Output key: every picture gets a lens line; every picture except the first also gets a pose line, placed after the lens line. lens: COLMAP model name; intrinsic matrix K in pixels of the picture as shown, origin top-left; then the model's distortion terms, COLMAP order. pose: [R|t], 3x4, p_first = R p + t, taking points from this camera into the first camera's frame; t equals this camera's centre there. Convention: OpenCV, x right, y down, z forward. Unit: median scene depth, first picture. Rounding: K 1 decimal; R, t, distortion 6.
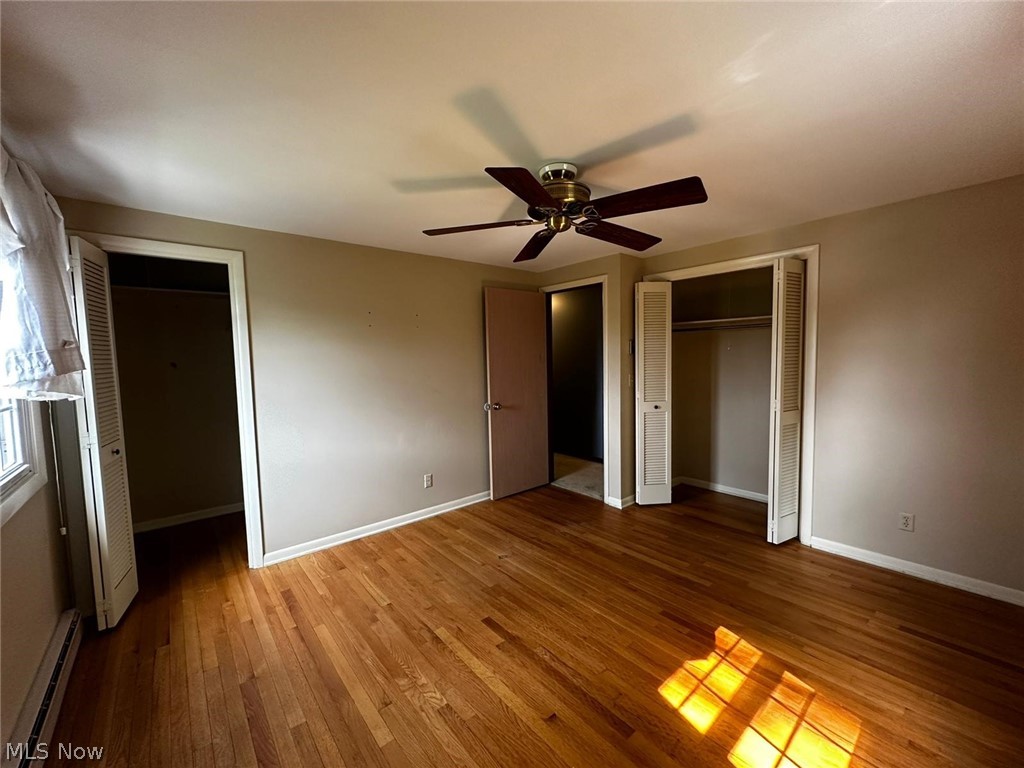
lens RADIAL K [[410.1, 0, 512.1], [0, 410.1, 386.0], [0, 0, 1]] dist [-0.001010, -0.000109]
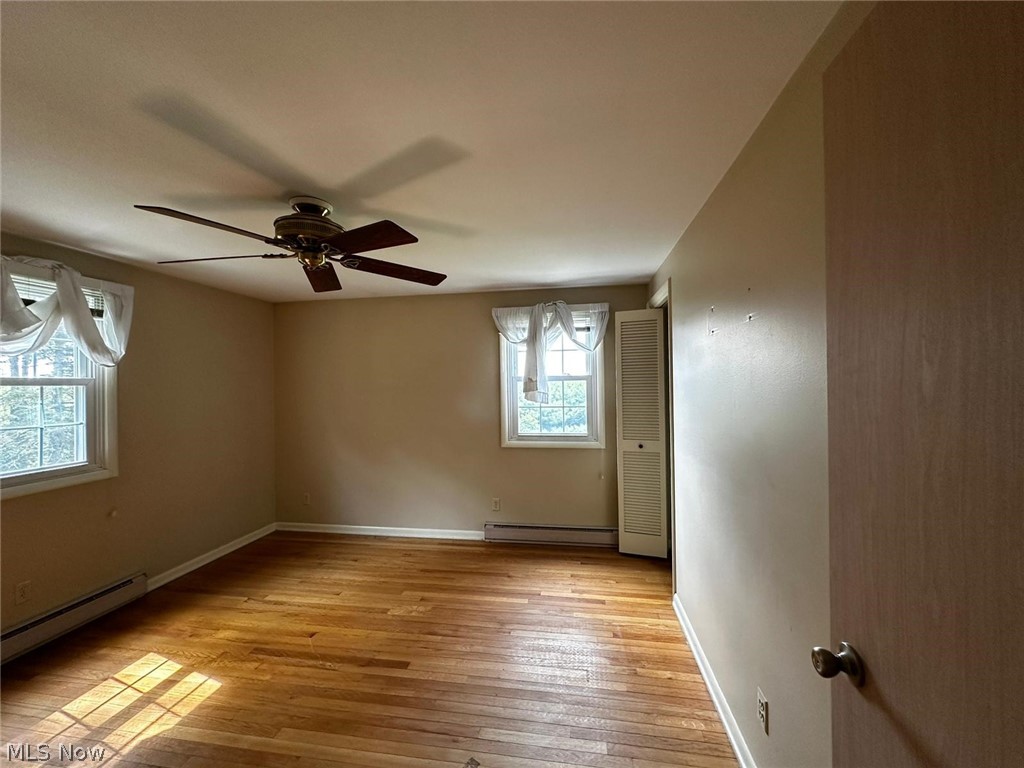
lens RADIAL K [[410.1, 0, 512.4], [0, 410.1, 381.4], [0, 0, 1]] dist [-0.001010, -0.000109]
pose [[-0.758900, 0.033823, -0.650328, 0.424773], [-0.008270, 0.998069, 0.061559, -0.196259], [0.651155, 0.052095, -0.757155, 2.222981]]
